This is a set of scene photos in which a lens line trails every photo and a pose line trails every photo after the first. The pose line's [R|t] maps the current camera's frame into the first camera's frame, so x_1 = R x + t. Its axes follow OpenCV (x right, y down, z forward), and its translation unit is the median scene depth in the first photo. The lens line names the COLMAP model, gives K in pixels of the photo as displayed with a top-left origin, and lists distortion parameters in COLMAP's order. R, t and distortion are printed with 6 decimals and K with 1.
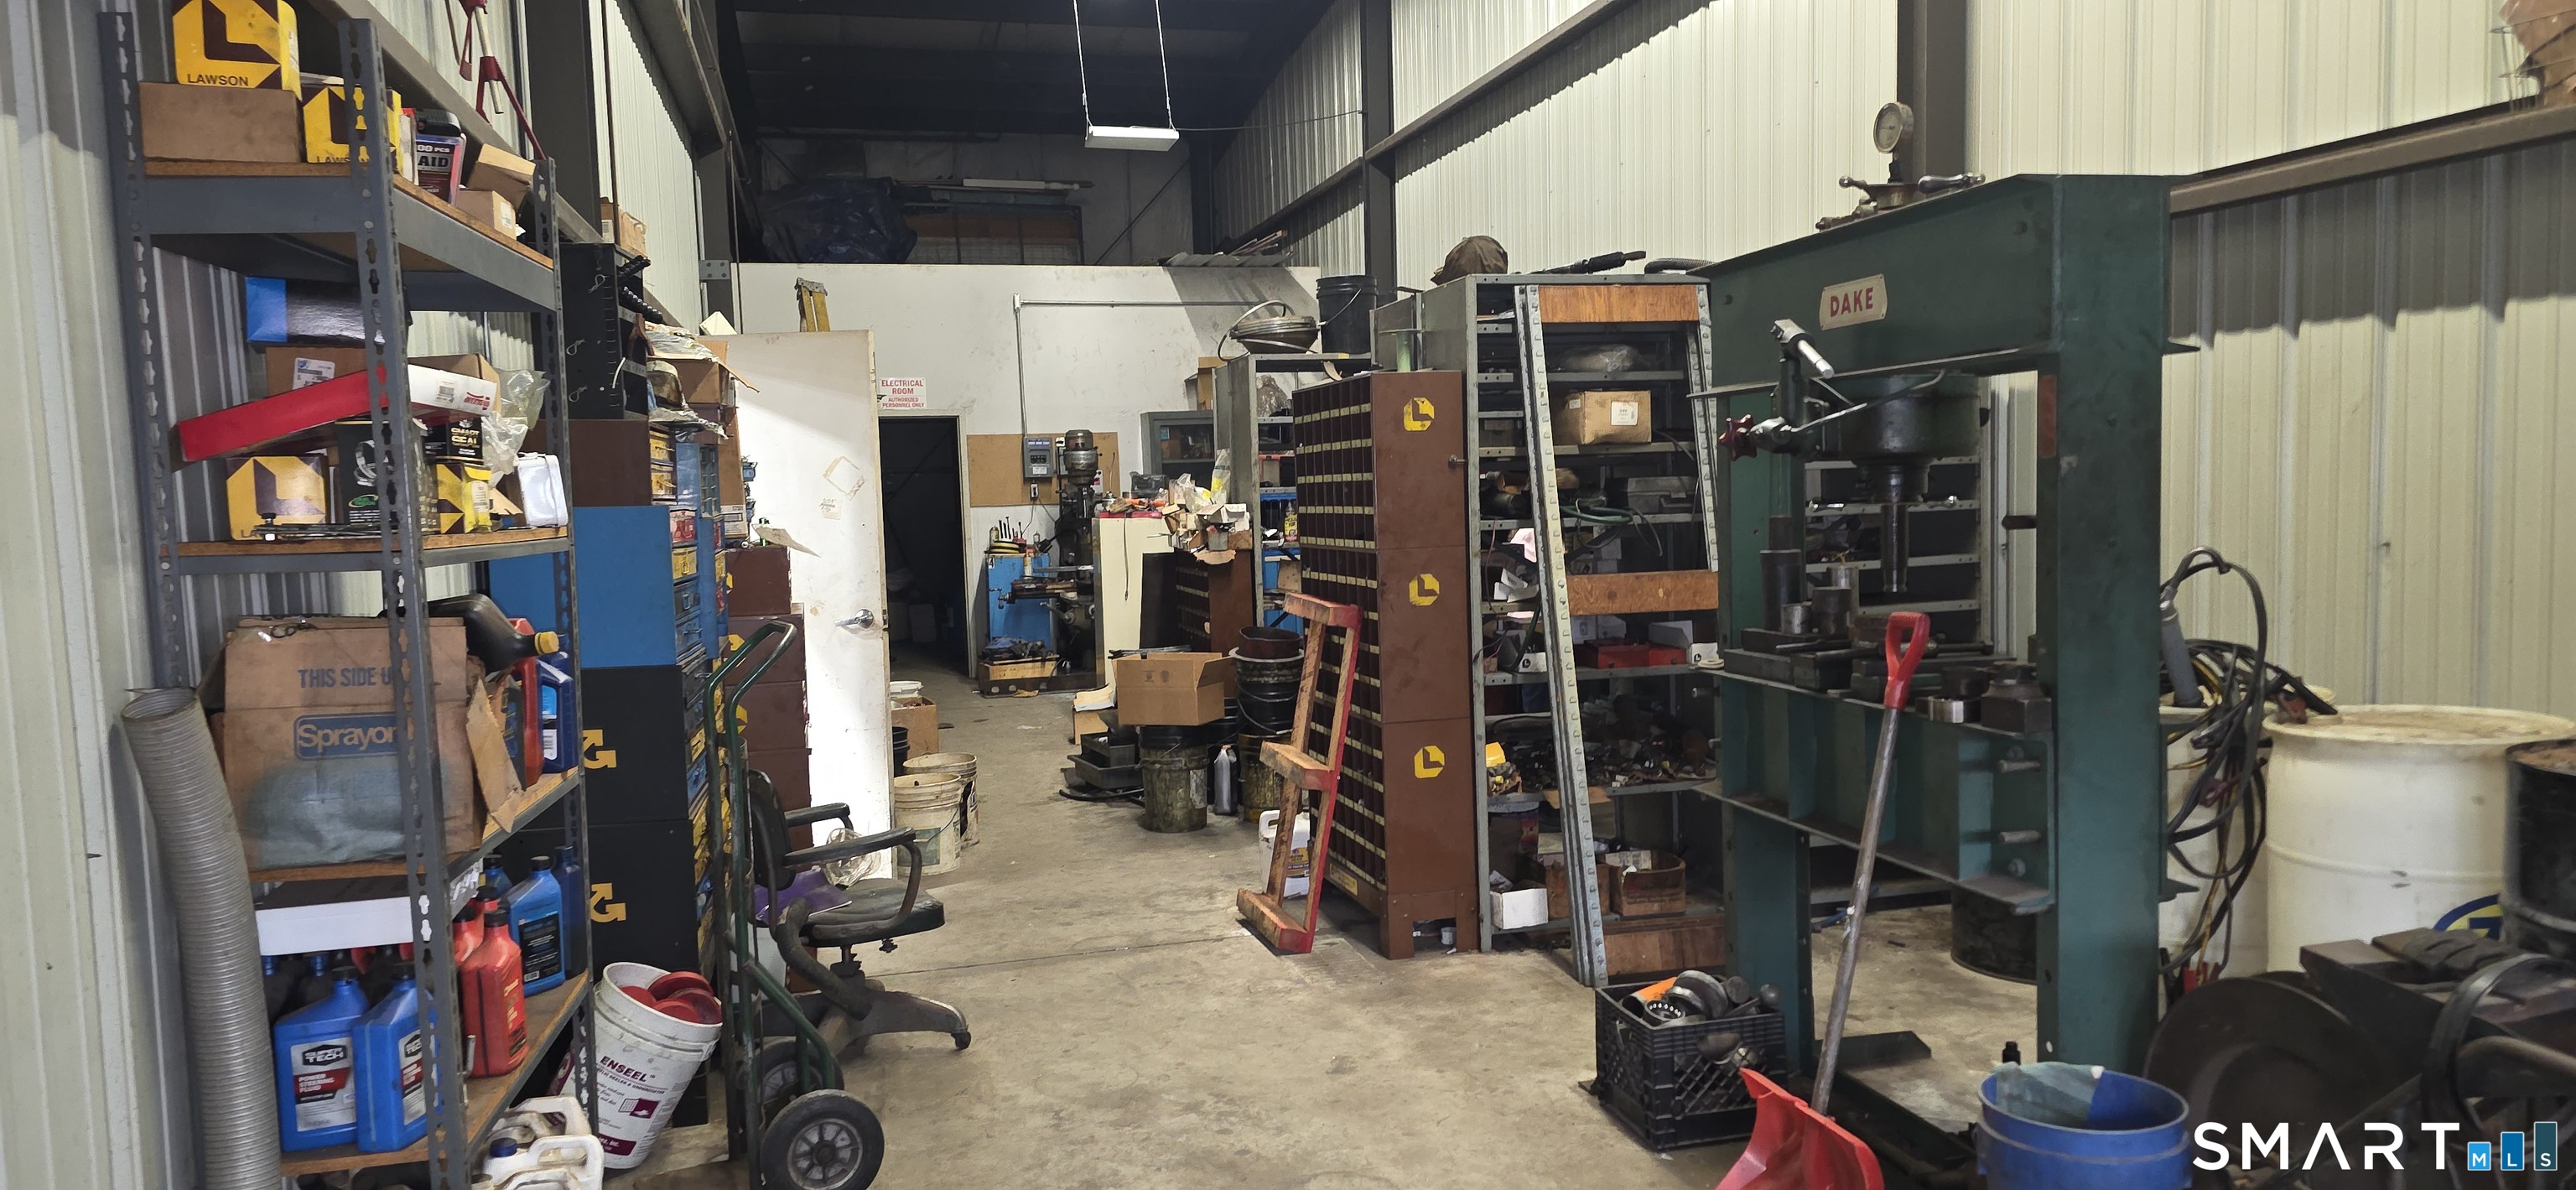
lens RADIAL K [[1733.8, 0, 1311.2], [0, 1733.8, 611.2], [0, 0, 1]] dist [0.058535, -0.006180]
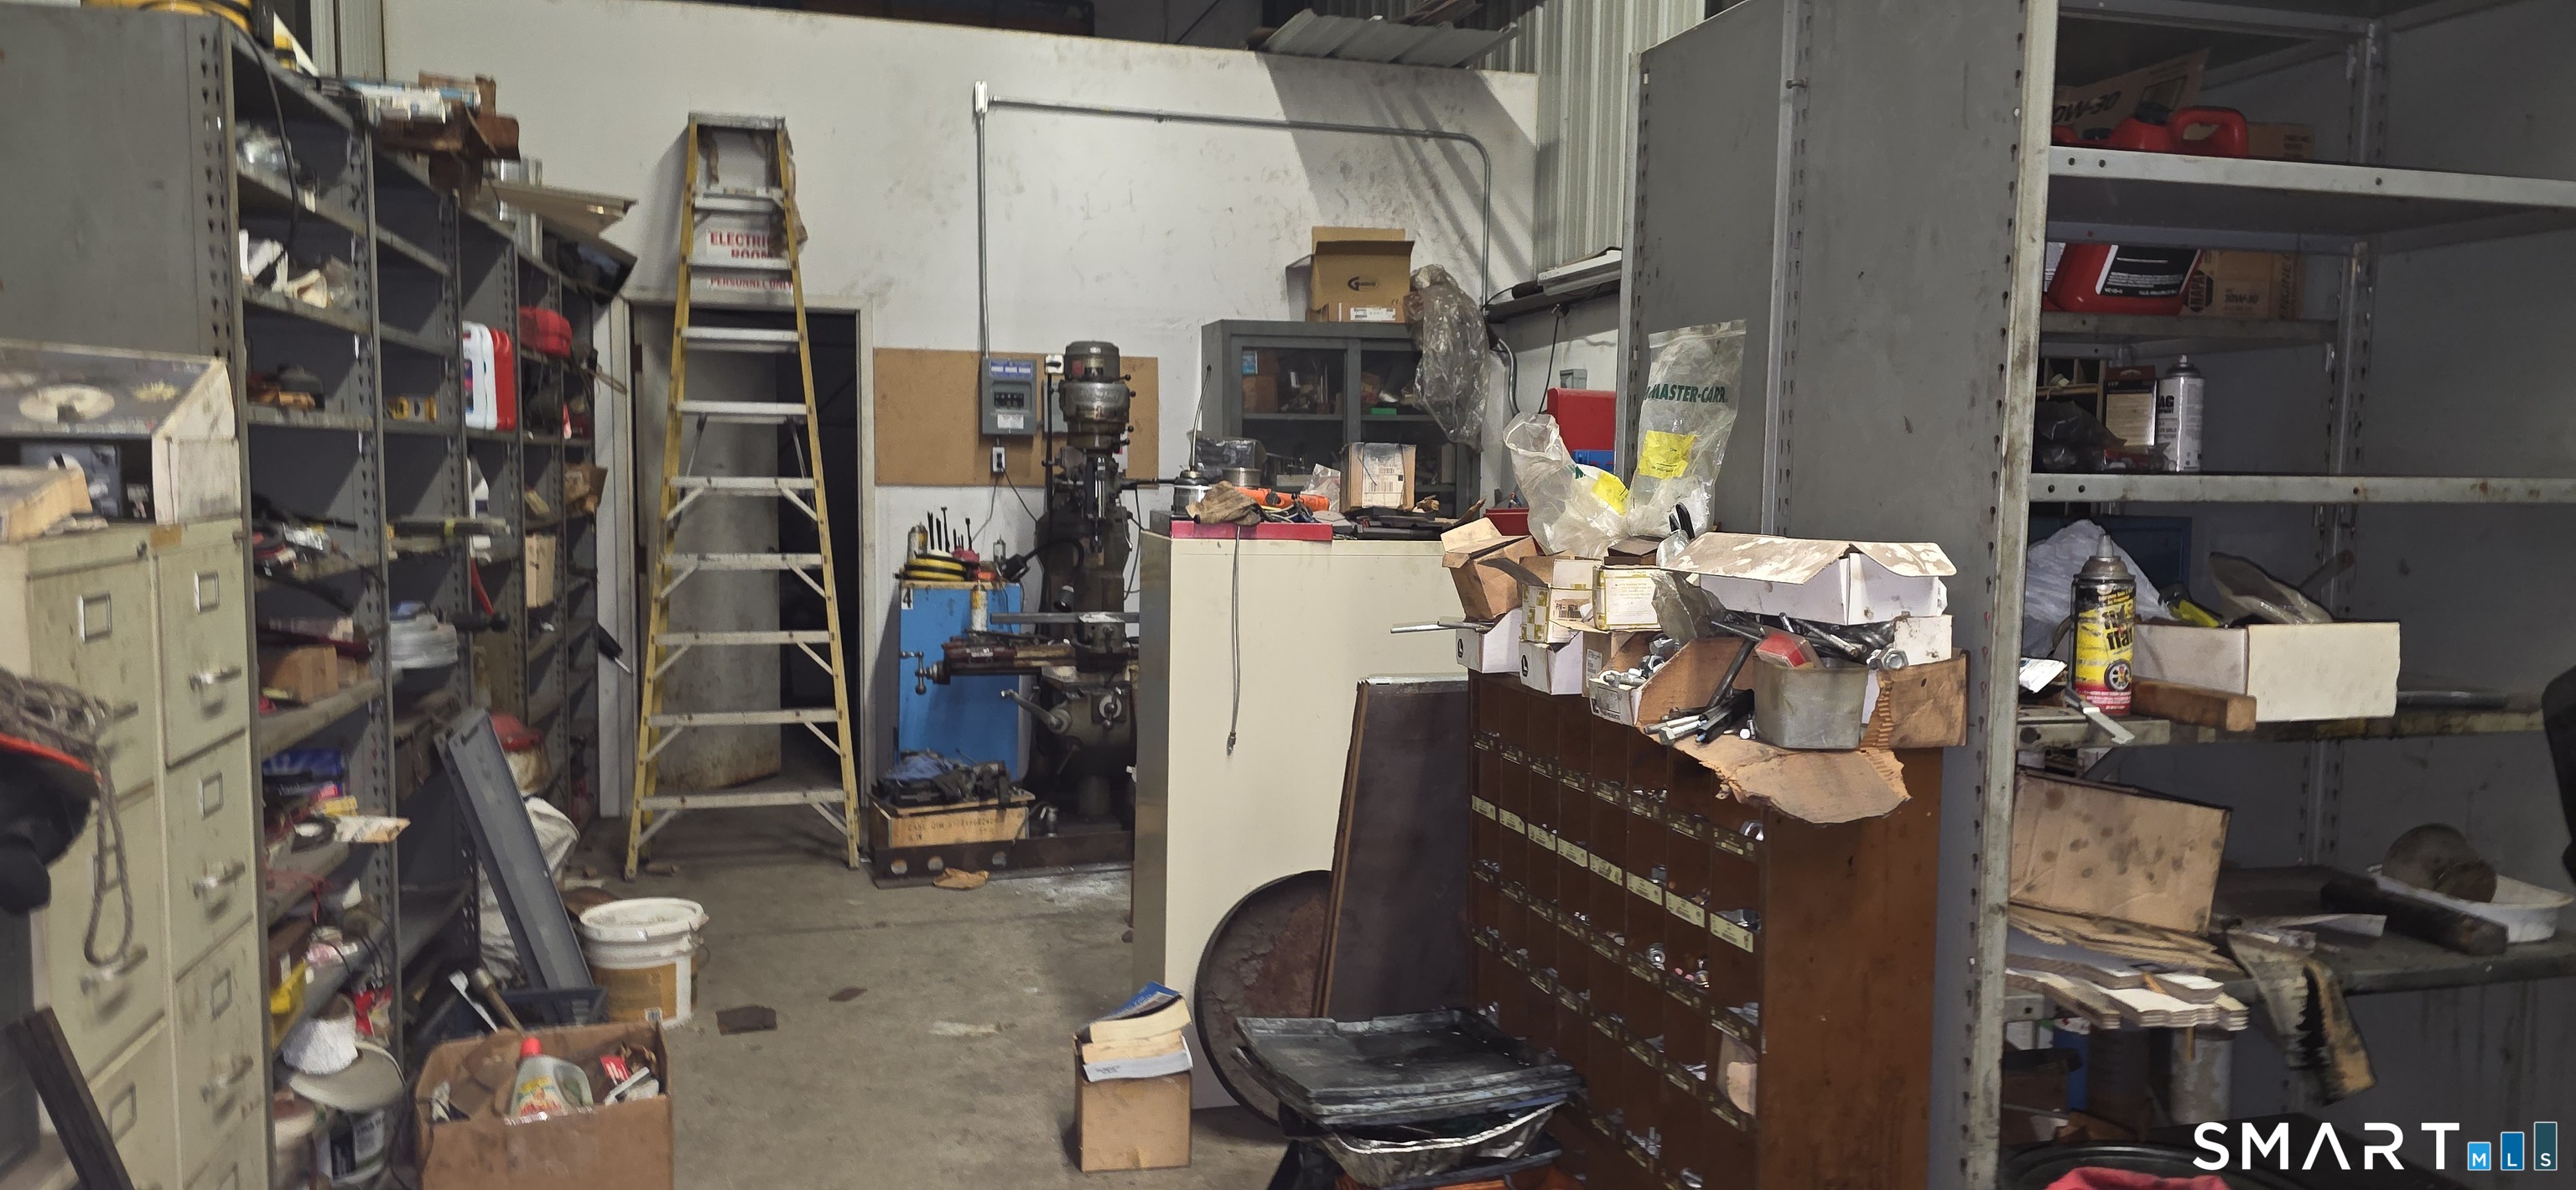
lens RADIAL K [[1733.8, 0, 1296.9], [0, 1733.8, 600.8], [0, 0, 1]] dist [0.058535, -0.006180]
pose [[0.998853, 0.044381, 0.017996, -0.100474], [-0.044410, 0.999013, 0.001191, -0.040990], [-0.017926, -0.001989, 0.999837, 0.618206]]
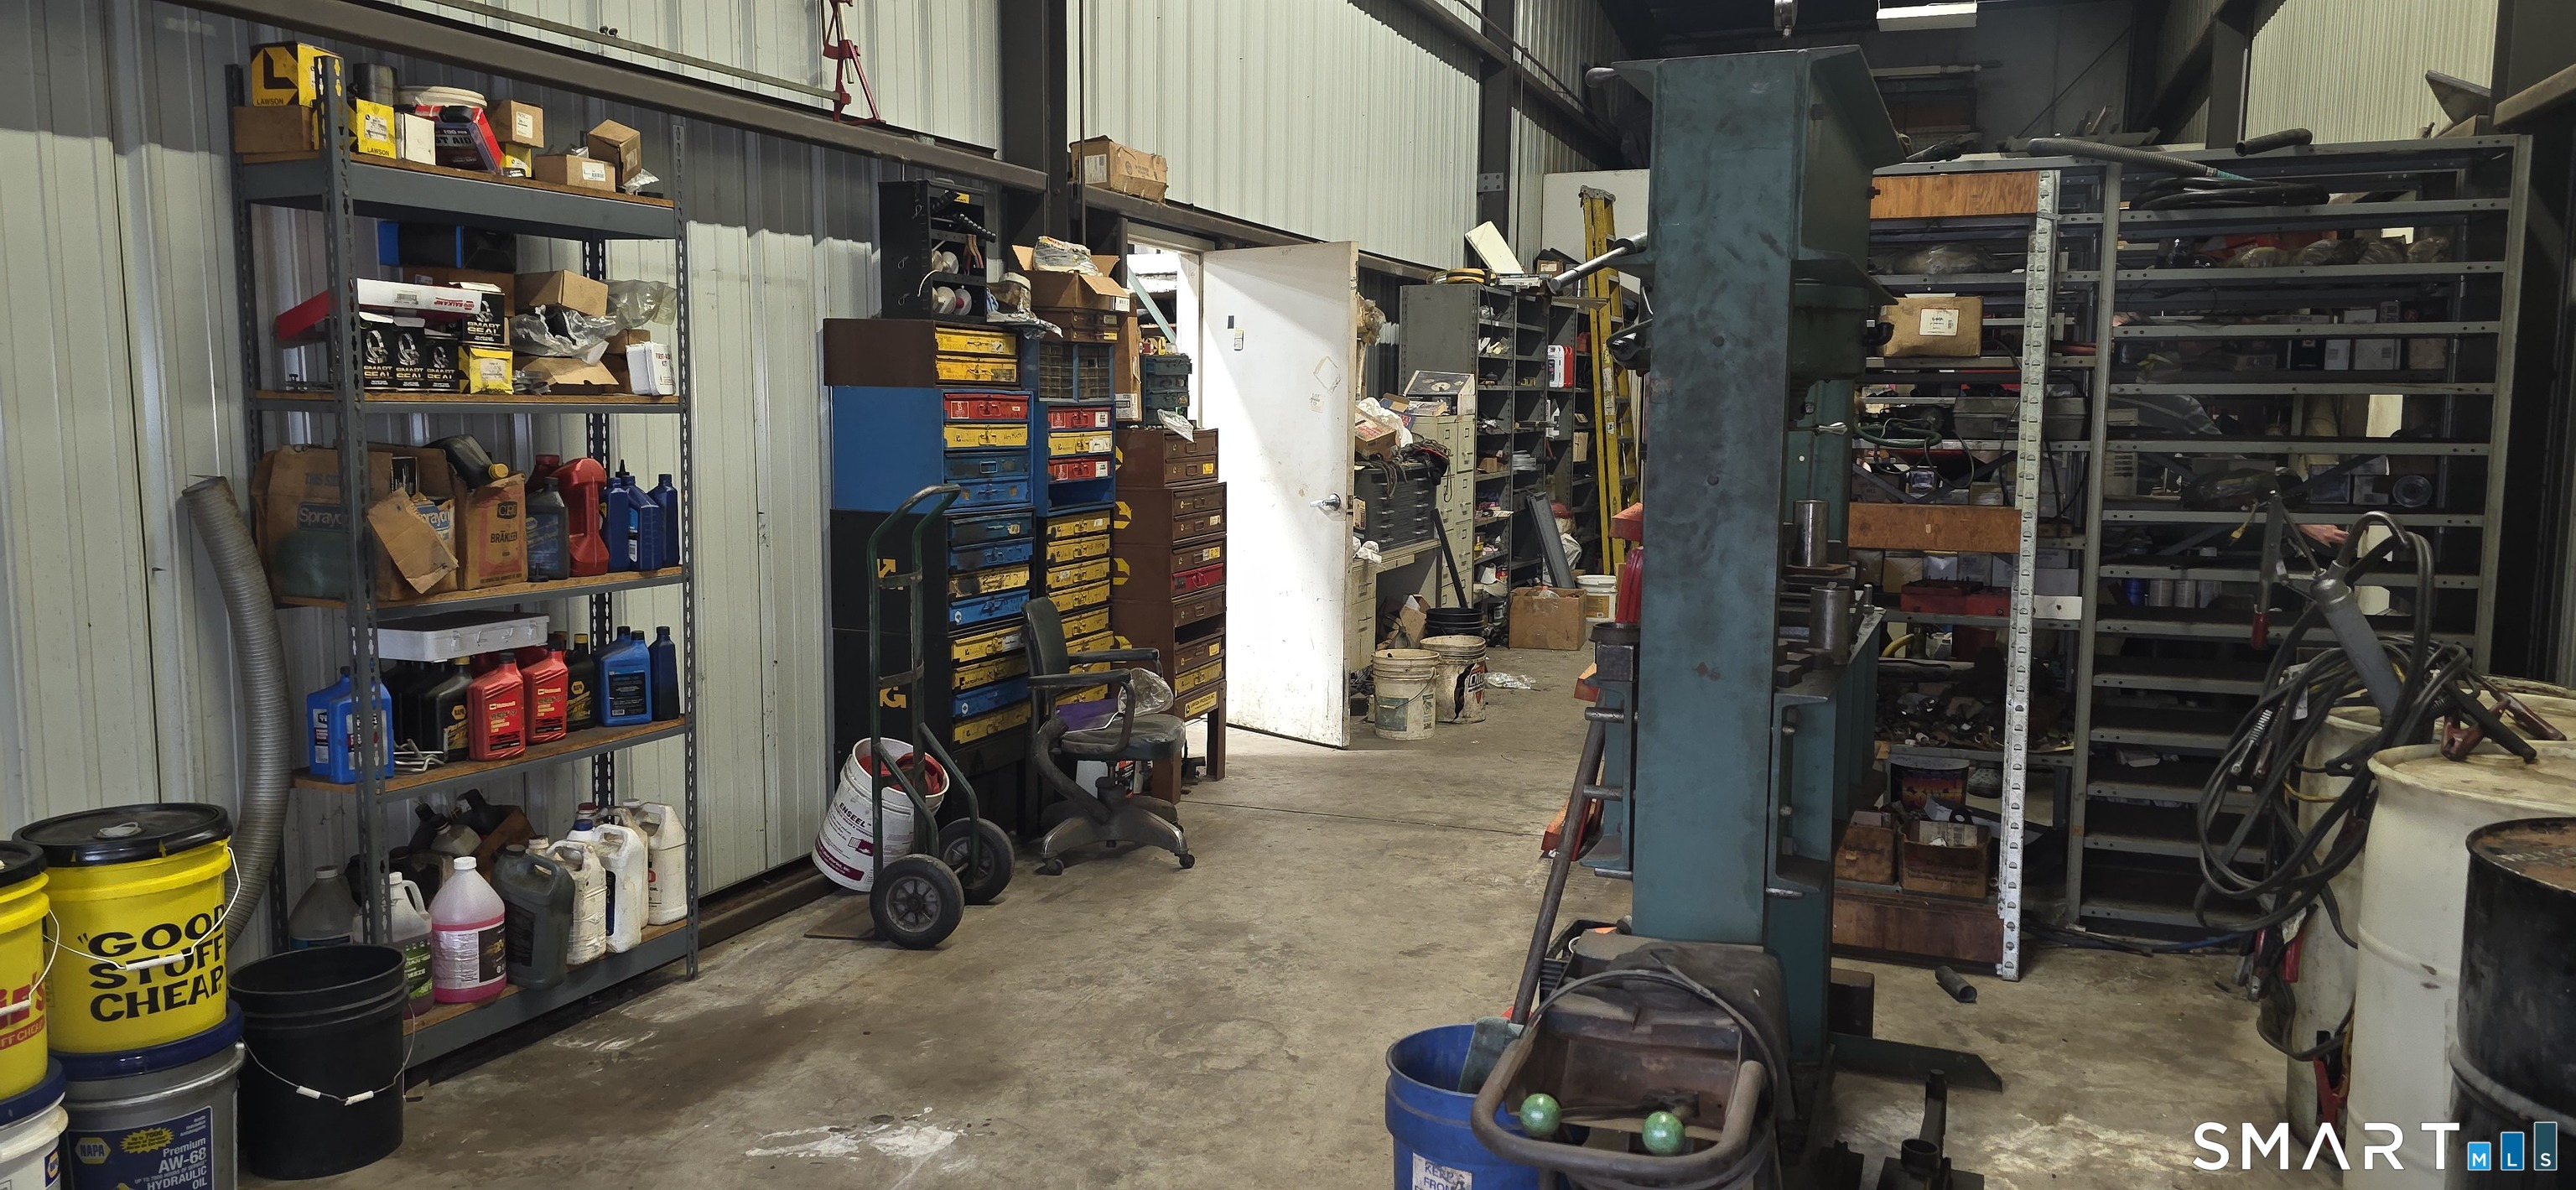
lens RADIAL K [[1733.8, 0, 1295.5], [0, 1733.8, 598.3], [0, 0, 1]] dist [0.058535, -0.006180]
pose [[0.808577, 0.102904, -0.579322, 0.231178], [-0.074788, 0.994576, 0.072280, -0.007844], [0.583618, -0.015117, 0.811888, 0.048579]]
